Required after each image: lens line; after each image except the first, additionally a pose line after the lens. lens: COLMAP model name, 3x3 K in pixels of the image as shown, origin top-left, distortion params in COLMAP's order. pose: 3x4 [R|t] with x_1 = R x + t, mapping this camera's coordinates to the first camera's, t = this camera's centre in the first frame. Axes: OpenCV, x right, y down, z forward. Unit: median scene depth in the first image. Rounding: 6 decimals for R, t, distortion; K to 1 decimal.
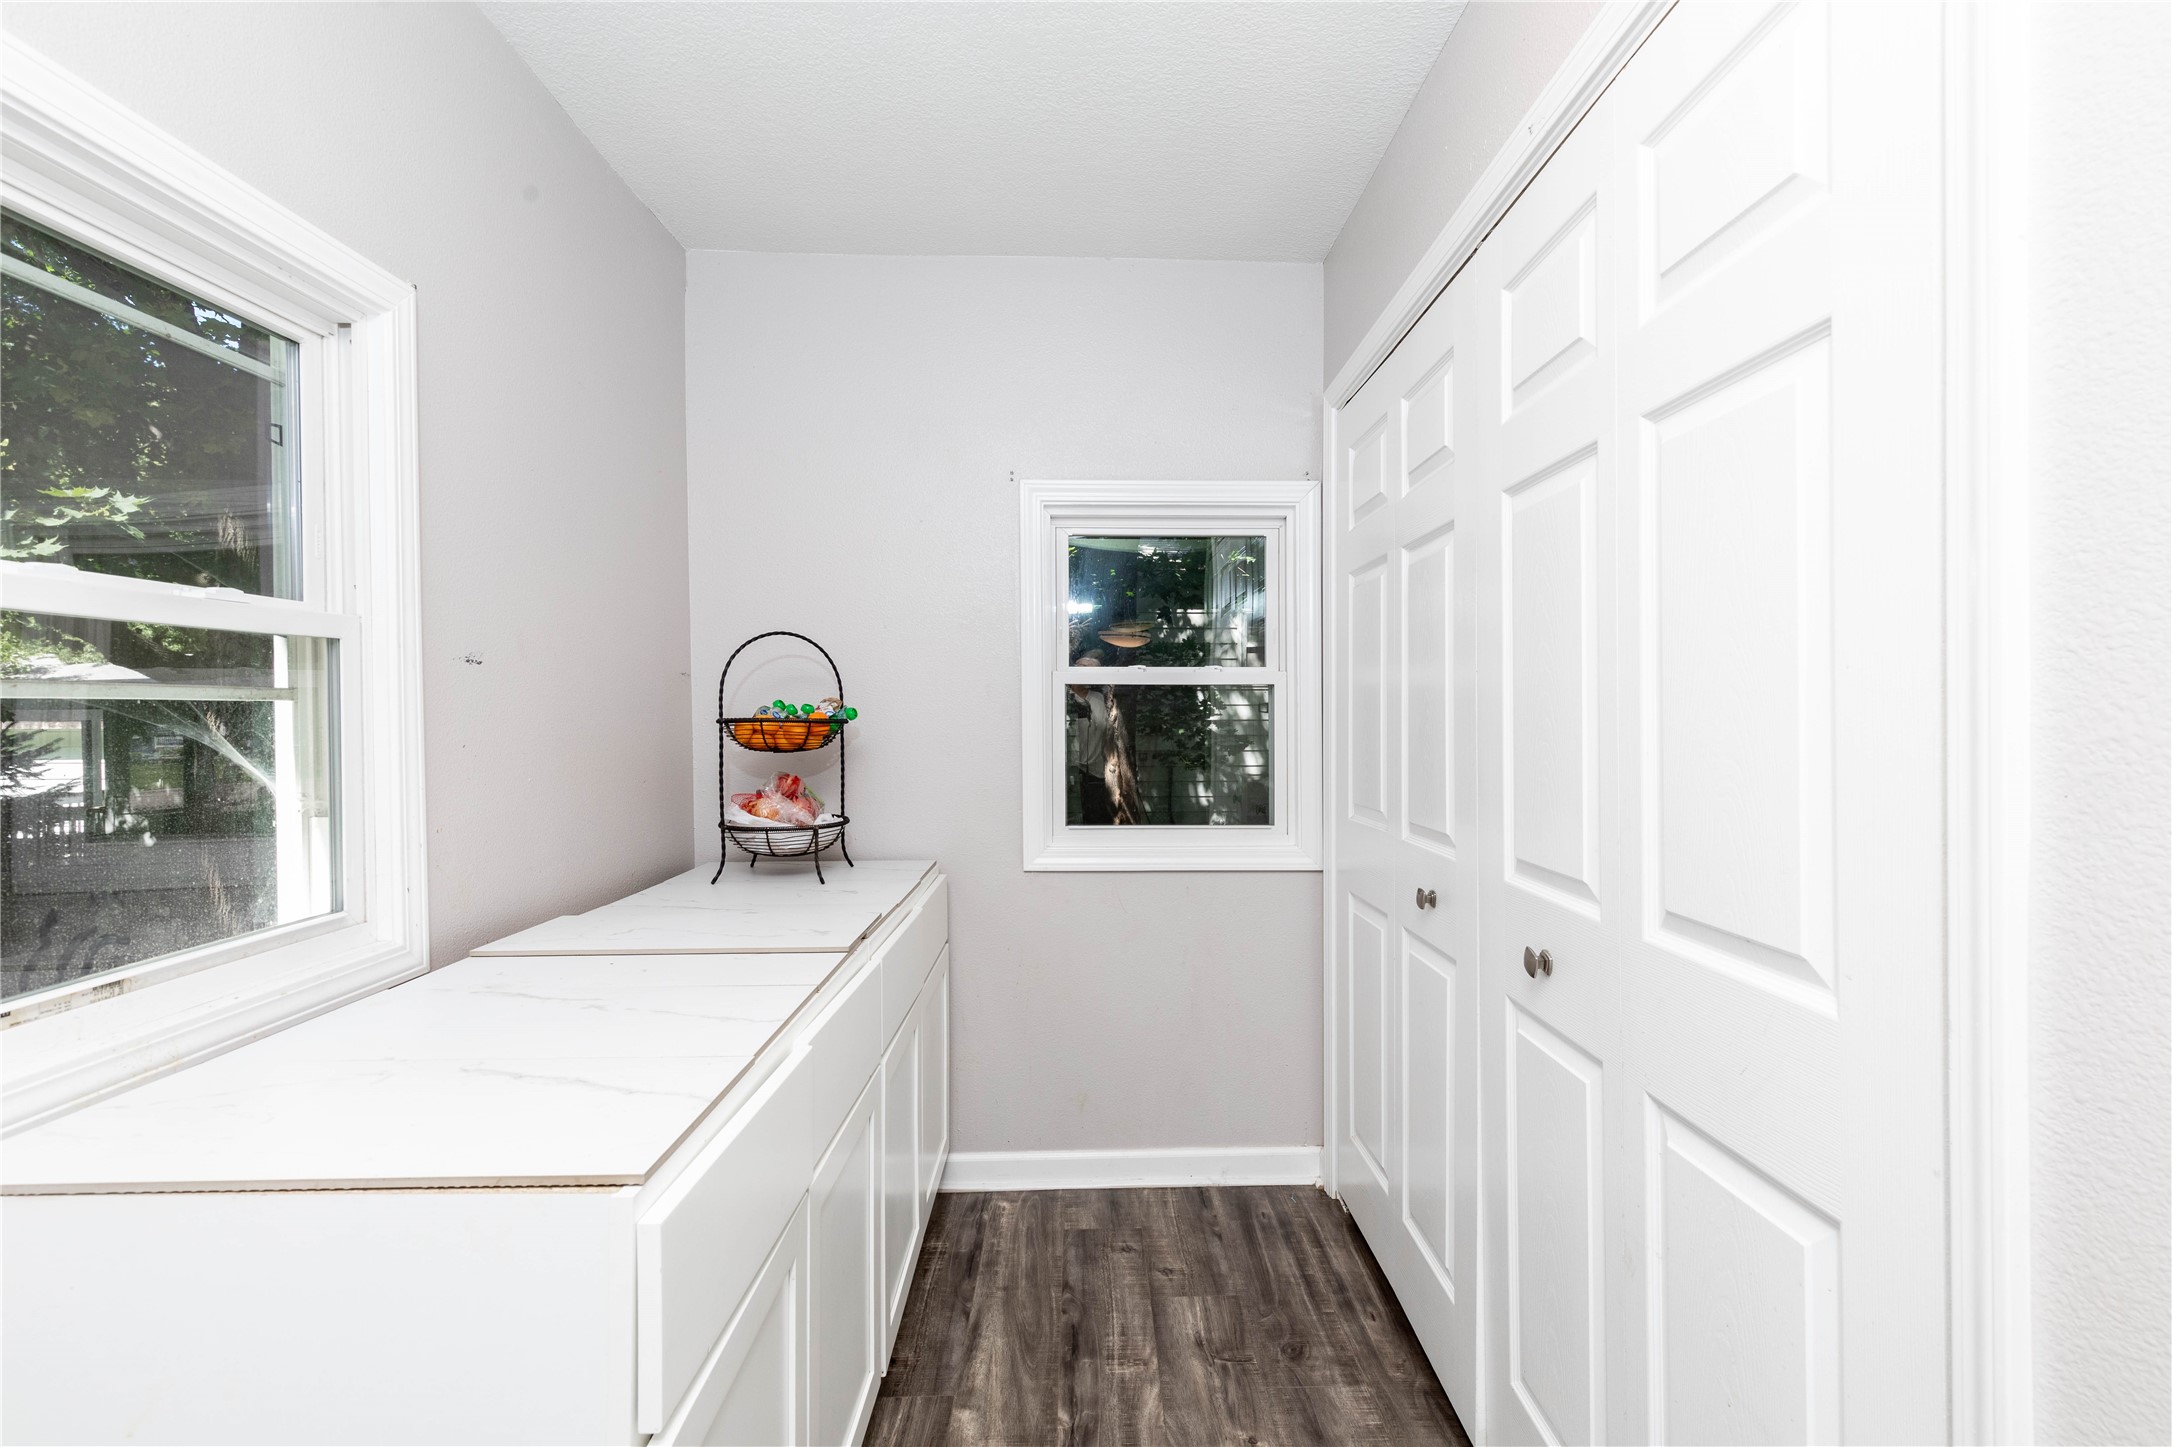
lens RADIAL K [[989.8, 0, 1096.9], [0, 989.8, 715.2], [0, 0, 1]] dist [0.006685, -0.000368]
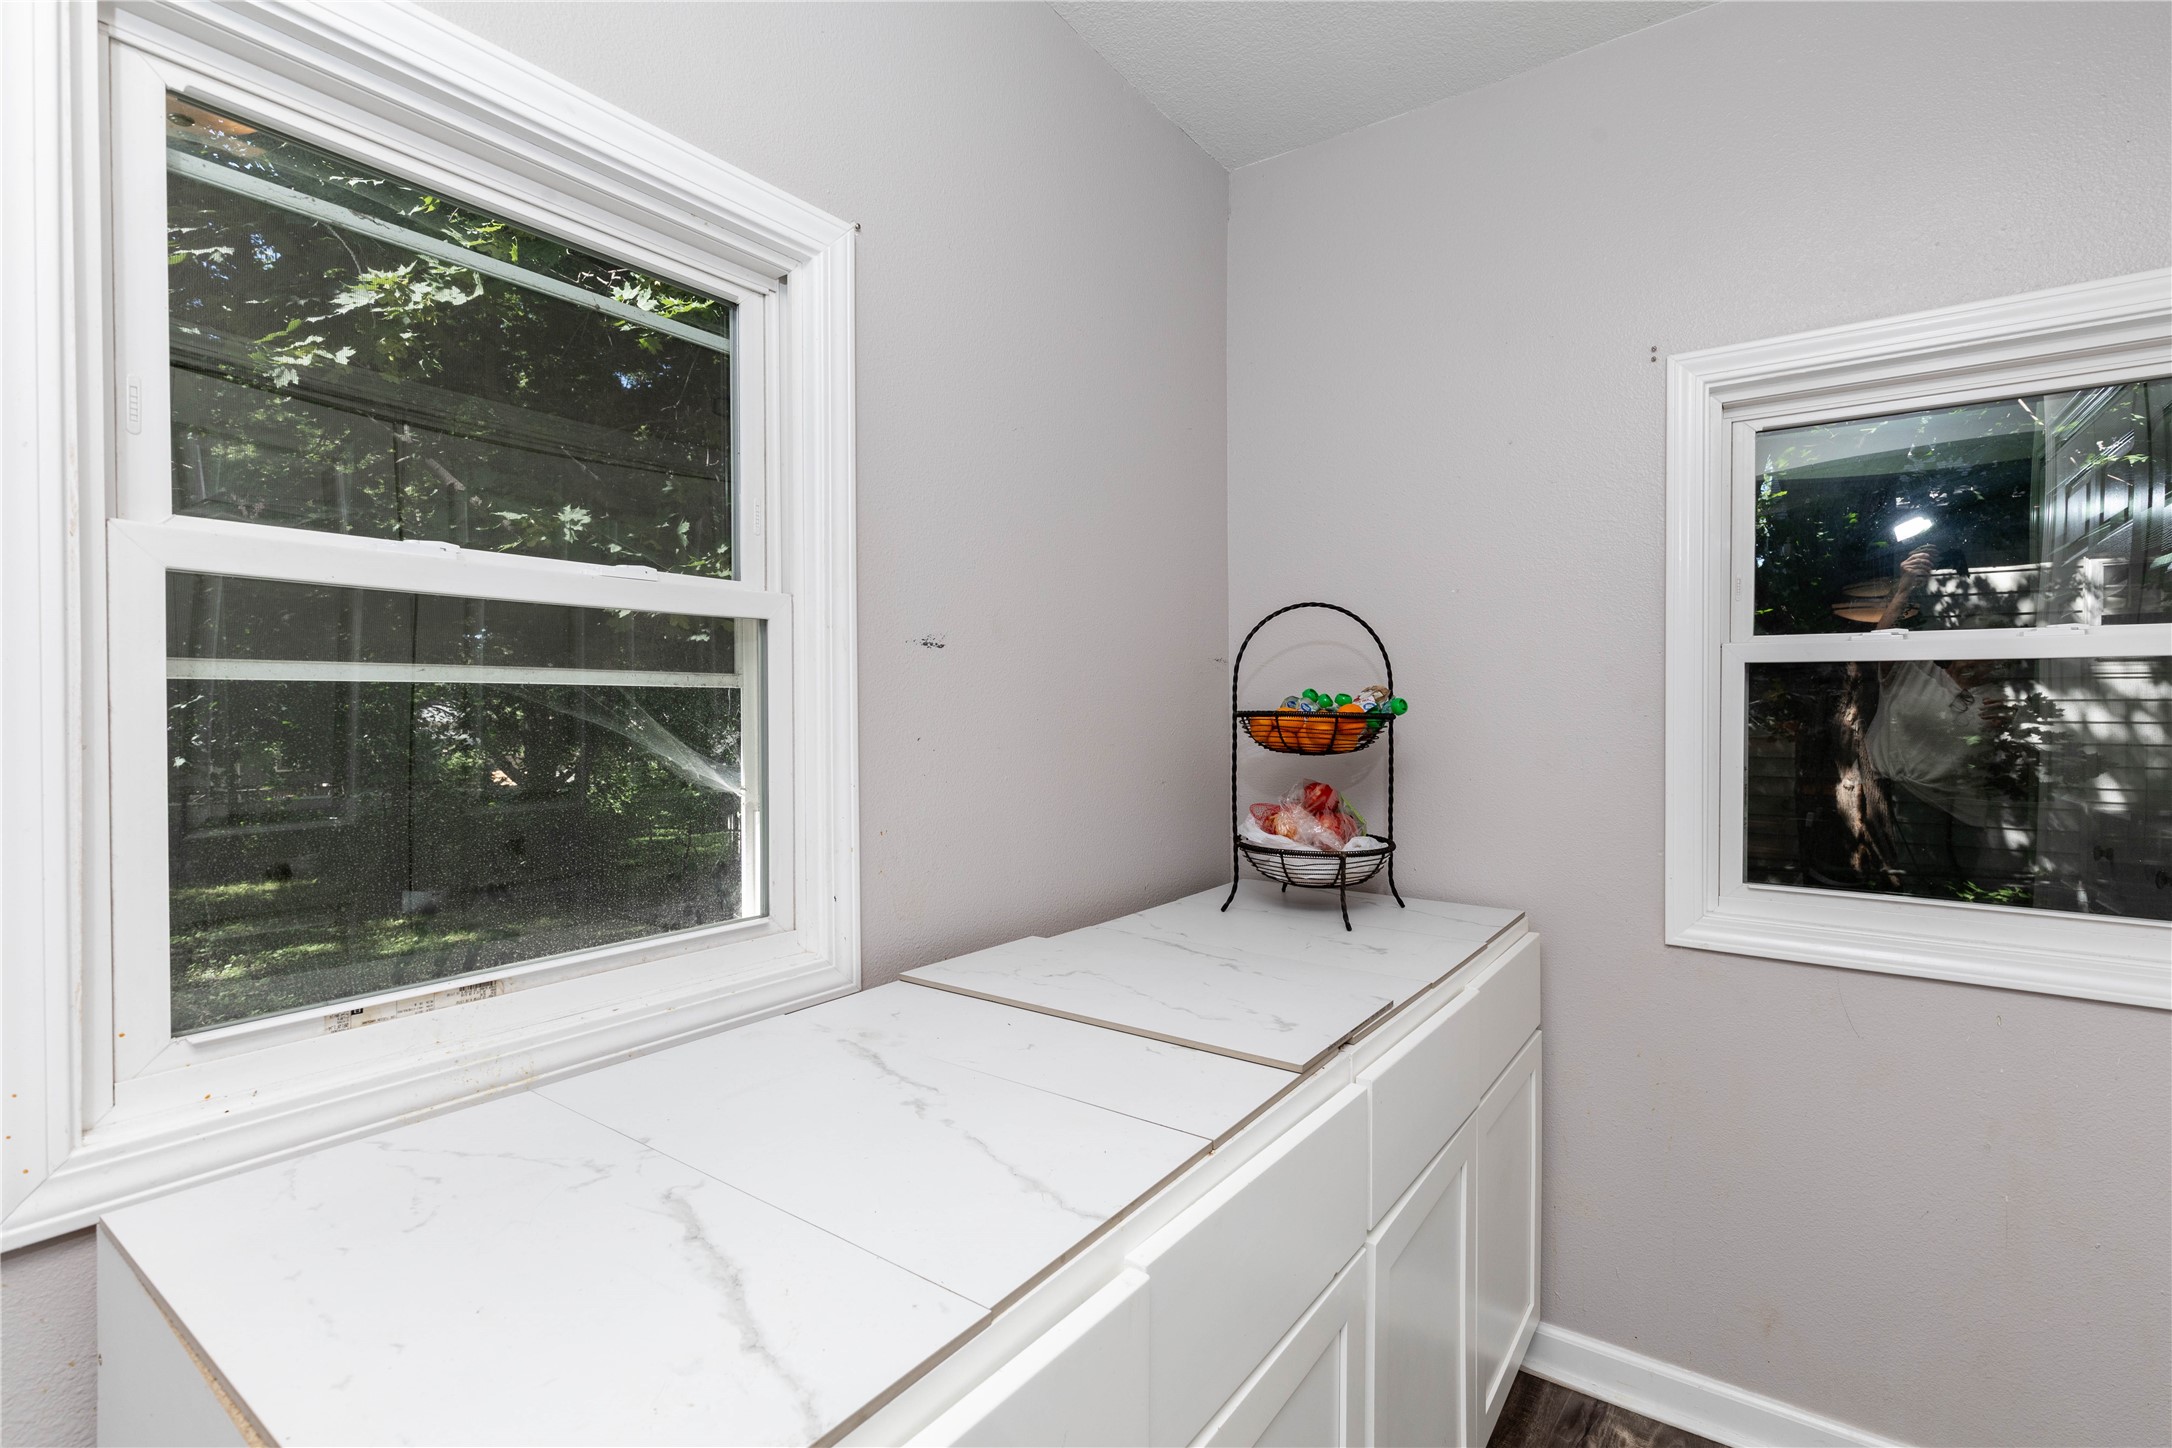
lens RADIAL K [[989.8, 0, 1096.9], [0, 989.8, 715.7], [0, 0, 1]] dist [0.006685, -0.000368]
pose [[0.803722, 0.012741, -0.594868, 0.016338], [-0.008890, 0.999916, 0.009405, 0.000366], [0.594938, -0.002271, 0.803768, 0.271926]]
